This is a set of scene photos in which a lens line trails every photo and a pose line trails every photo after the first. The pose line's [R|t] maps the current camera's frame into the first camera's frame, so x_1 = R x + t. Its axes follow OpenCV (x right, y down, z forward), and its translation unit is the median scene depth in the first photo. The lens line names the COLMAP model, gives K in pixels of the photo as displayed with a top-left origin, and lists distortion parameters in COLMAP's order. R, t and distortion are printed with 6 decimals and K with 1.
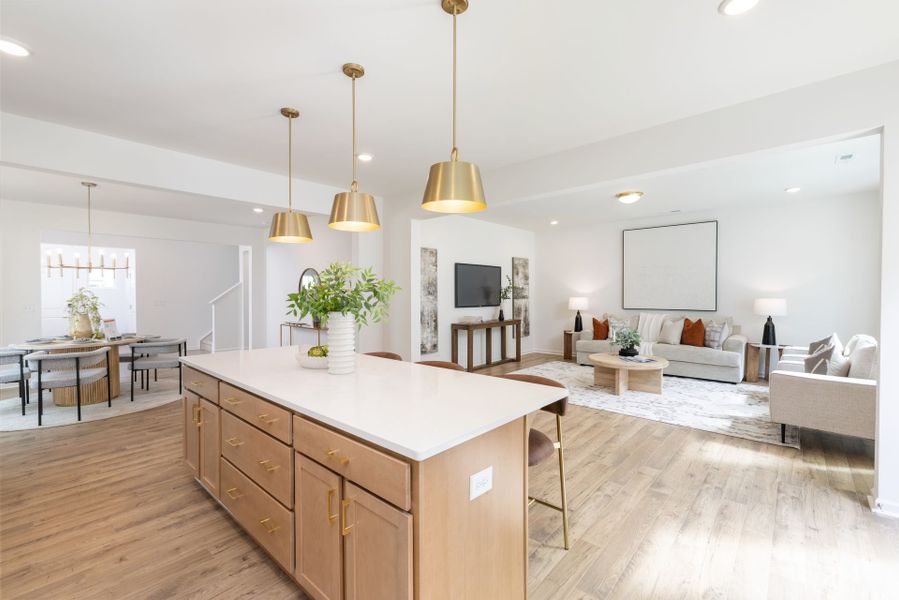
lens RADIAL K [[389.2, 0, 454.7], [0, 389.2, 300.6], [0, 0, 1]] dist [-0.016166, -0.000062]
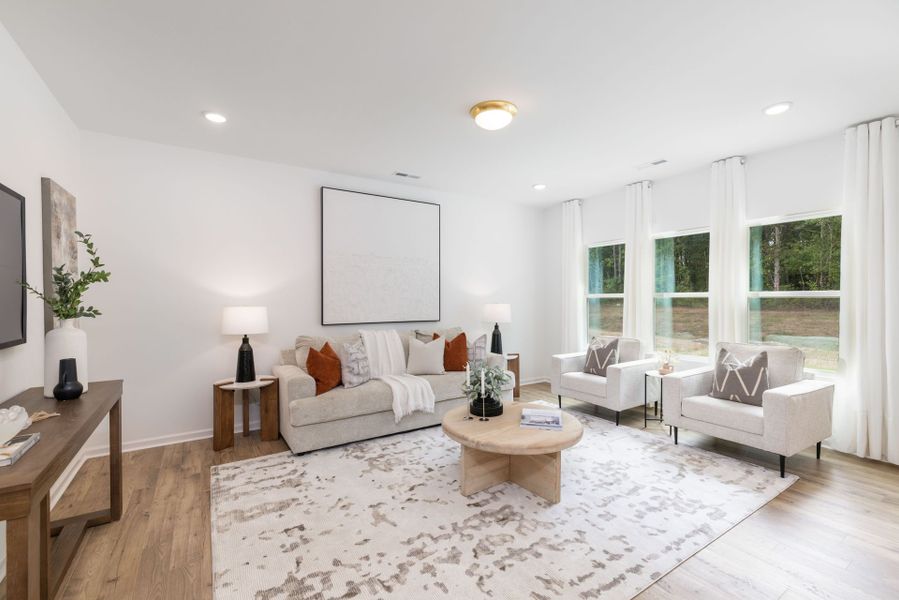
lens RADIAL K [[389.2, 0, 454.7], [0, 389.2, 300.6], [0, 0, 1]] dist [-0.016166, -0.000062]
pose [[0.264158, -0.006863, 0.964455, -0.085115], [0.017055, 0.999852, 0.002443, -0.017754], [-0.964329, 0.015803, 0.264236, 0.914595]]
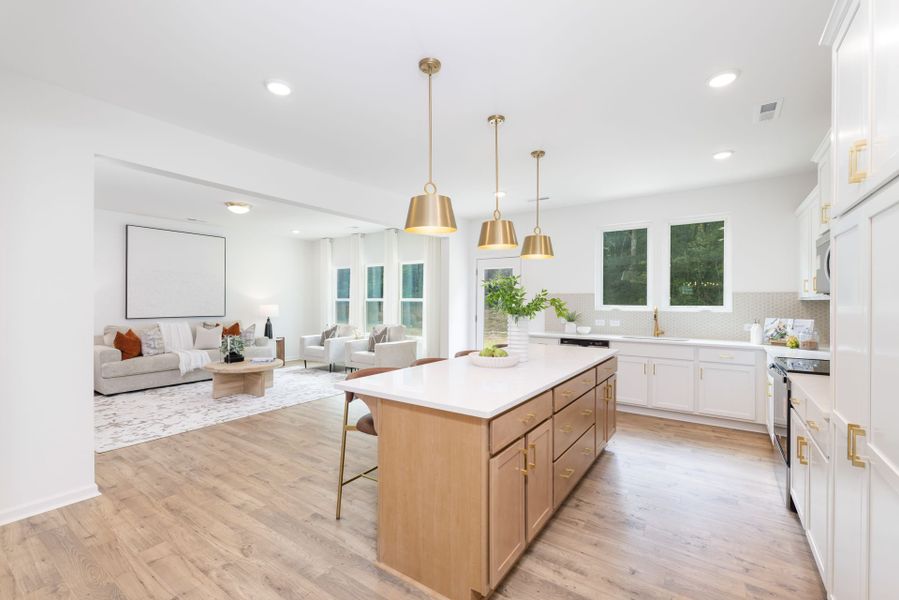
lens RADIAL K [[384.6, 0, 447.1], [0, 384.6, 298.2], [0, 0, 1]] dist [0.004251, -0.000227]
pose [[-0.107455, 0.008695, 0.994172, -0.640099], [0.014155, 0.999874, -0.007215, -0.010603], [-0.994109, 0.013297, -0.107564, 0.556286]]
